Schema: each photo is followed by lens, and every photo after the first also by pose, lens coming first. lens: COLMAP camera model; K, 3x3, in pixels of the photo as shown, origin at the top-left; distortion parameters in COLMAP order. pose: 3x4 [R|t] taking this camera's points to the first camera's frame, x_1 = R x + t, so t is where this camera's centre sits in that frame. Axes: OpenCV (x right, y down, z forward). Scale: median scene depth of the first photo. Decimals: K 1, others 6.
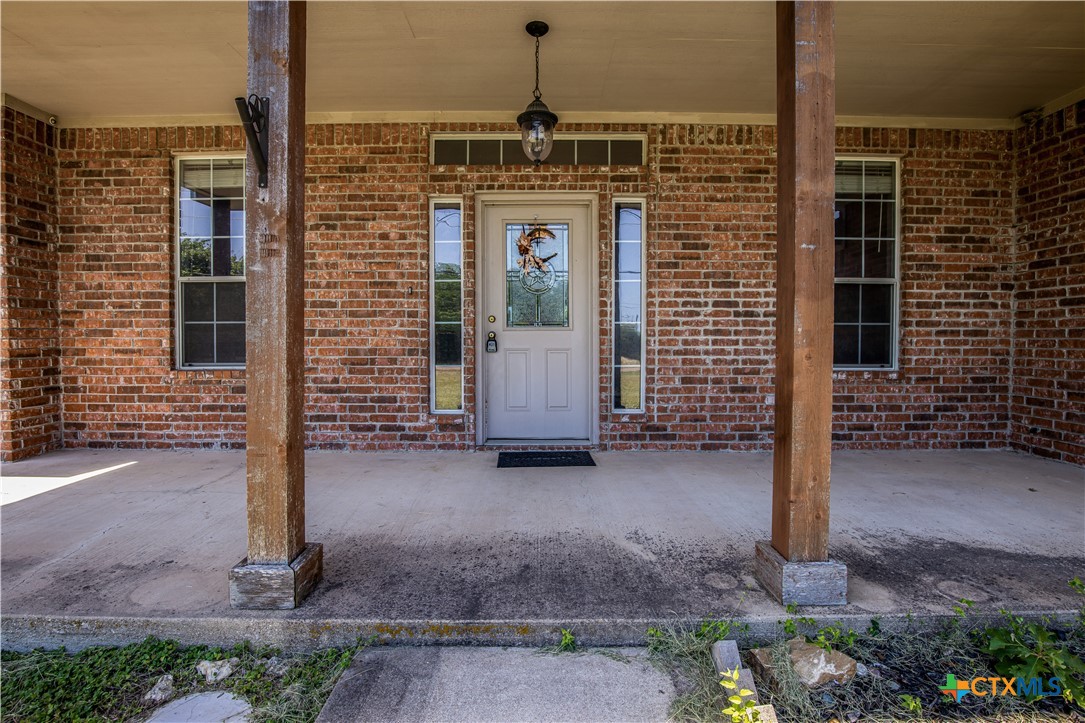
lens RADIAL K [[507.7, 0, 545.9], [0, 507.7, 342.1], [0, 0, 1]] dist [-0.016277, -0.000092]
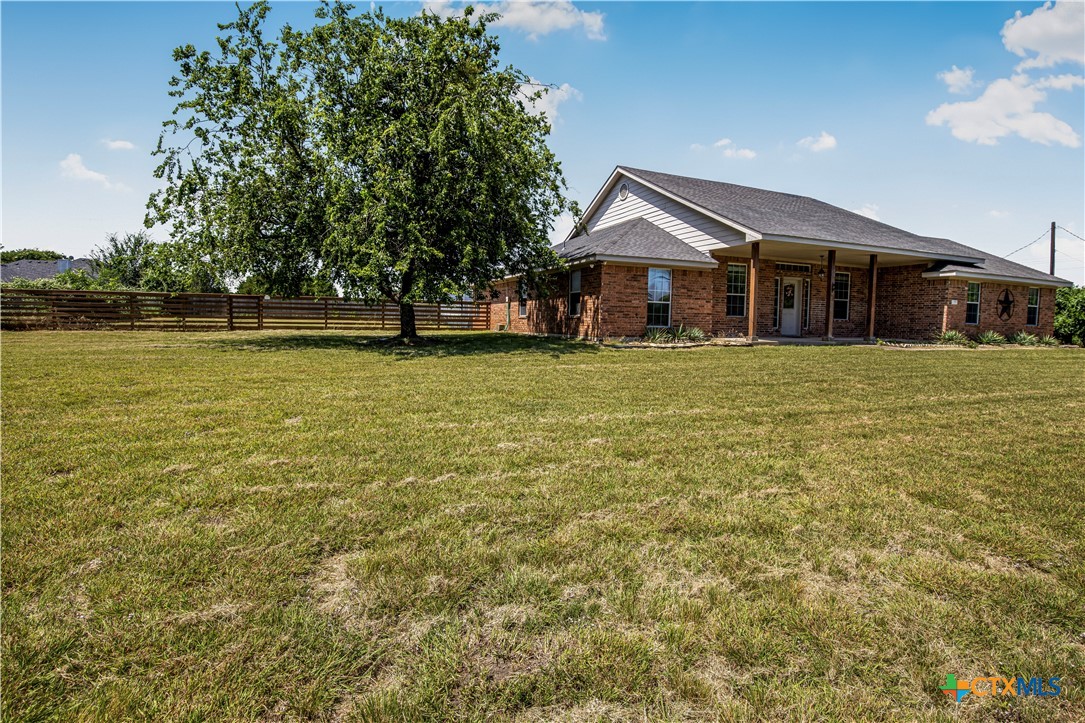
lens RADIAL K [[507.7, 0, 545.9], [0, 507.7, 342.1], [0, 0, 1]] dist [-0.016277, -0.000092]
pose [[0.918327, -0.003575, 0.395807, -3.639722], [-0.002040, 0.999903, 0.013764, 0.201483], [-0.395818, -0.013448, 0.918231, -2.125060]]
